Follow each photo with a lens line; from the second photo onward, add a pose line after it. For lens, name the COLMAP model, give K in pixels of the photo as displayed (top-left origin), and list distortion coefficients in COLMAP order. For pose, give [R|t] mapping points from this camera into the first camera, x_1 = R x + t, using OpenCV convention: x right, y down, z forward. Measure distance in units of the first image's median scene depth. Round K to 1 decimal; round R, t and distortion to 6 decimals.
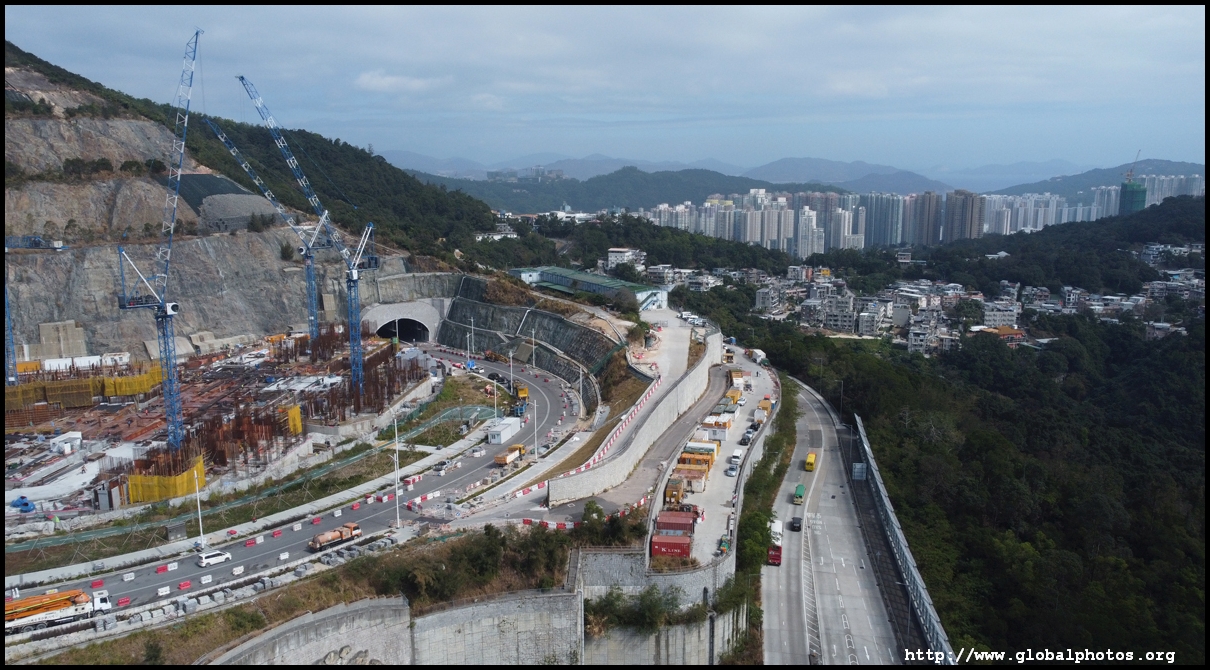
lens RADIAL K [[918.1, 0, 600.5], [0, 918.1, 335.7], [0, 0, 1]] dist [0.007337, -0.007626]
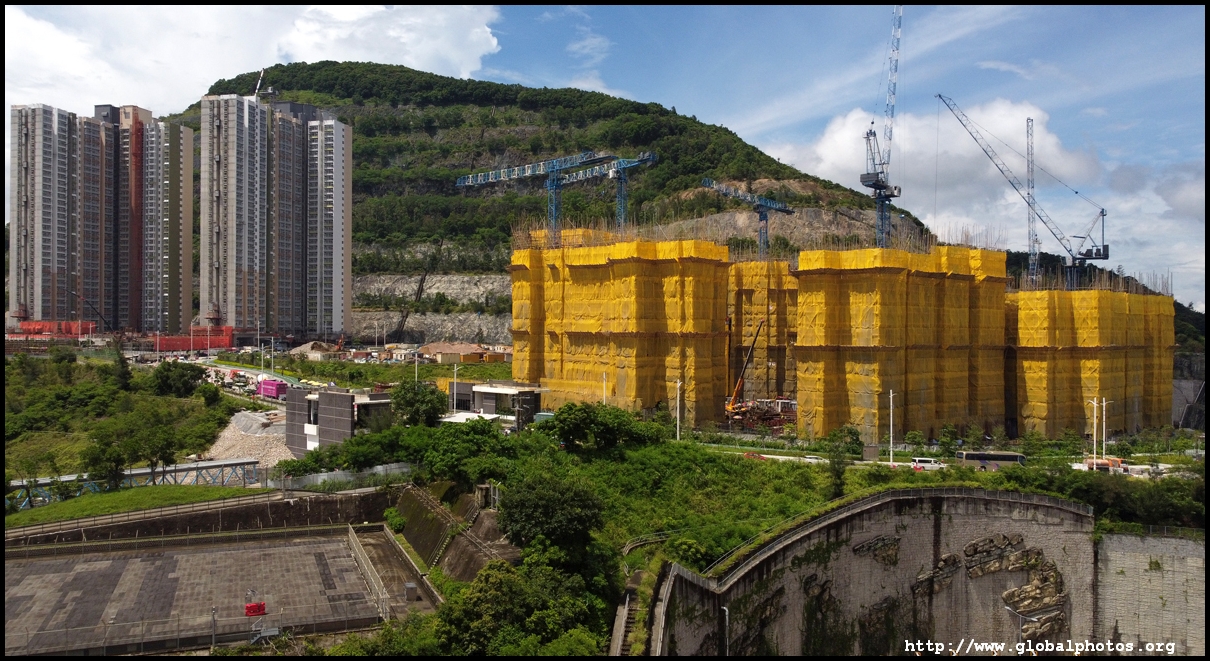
lens RADIAL K [[917.8, 0, 605.0], [0, 917.8, 330.5], [0, 0, 1]] dist [0.004593, -0.009920]
pose [[0.725315, 0.009421, -0.688353, 0.030309], [-0.141875, 0.980487, -0.136074, 0.141556], [0.673640, 0.196356, 0.712498, -0.006711]]
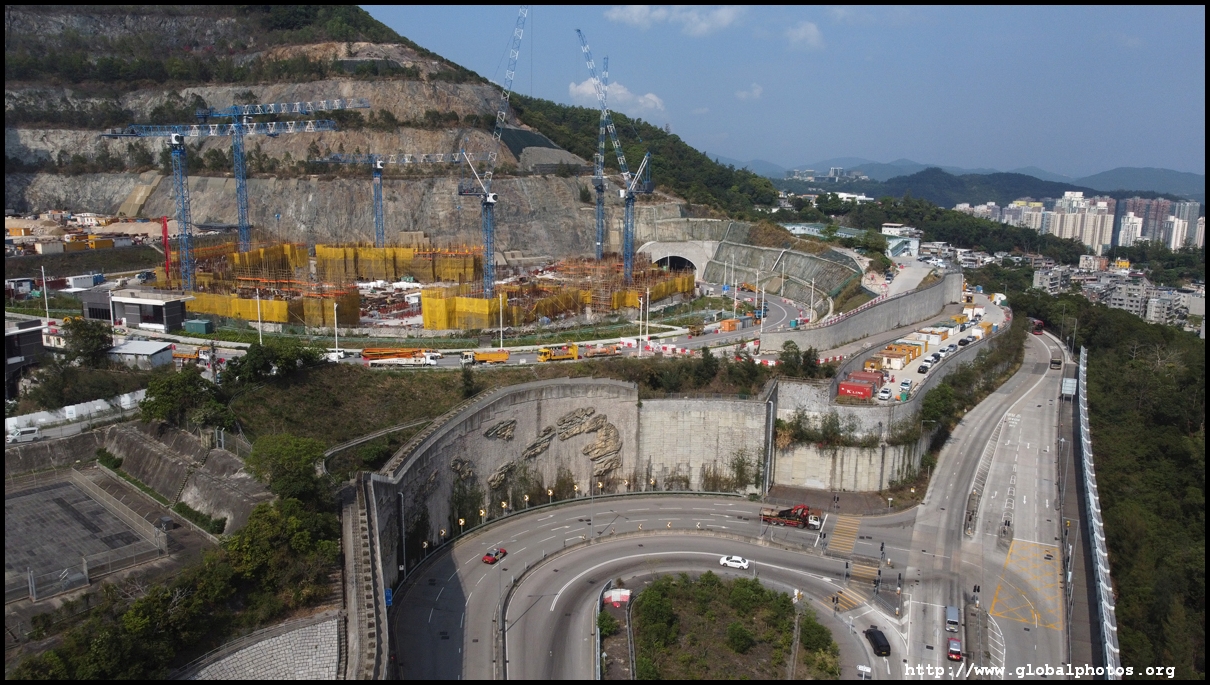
lens RADIAL K [[905.1, 0, 602.4], [0, 905.1, 340.3], [0, 0, 1]] dist [0.002046, -0.001296]
pose [[0.948995, 0.080774, -0.304770, 0.065177], [-0.079701, 0.996691, 0.015982, 0.094498], [0.305052, 0.009123, 0.952292, -0.130601]]
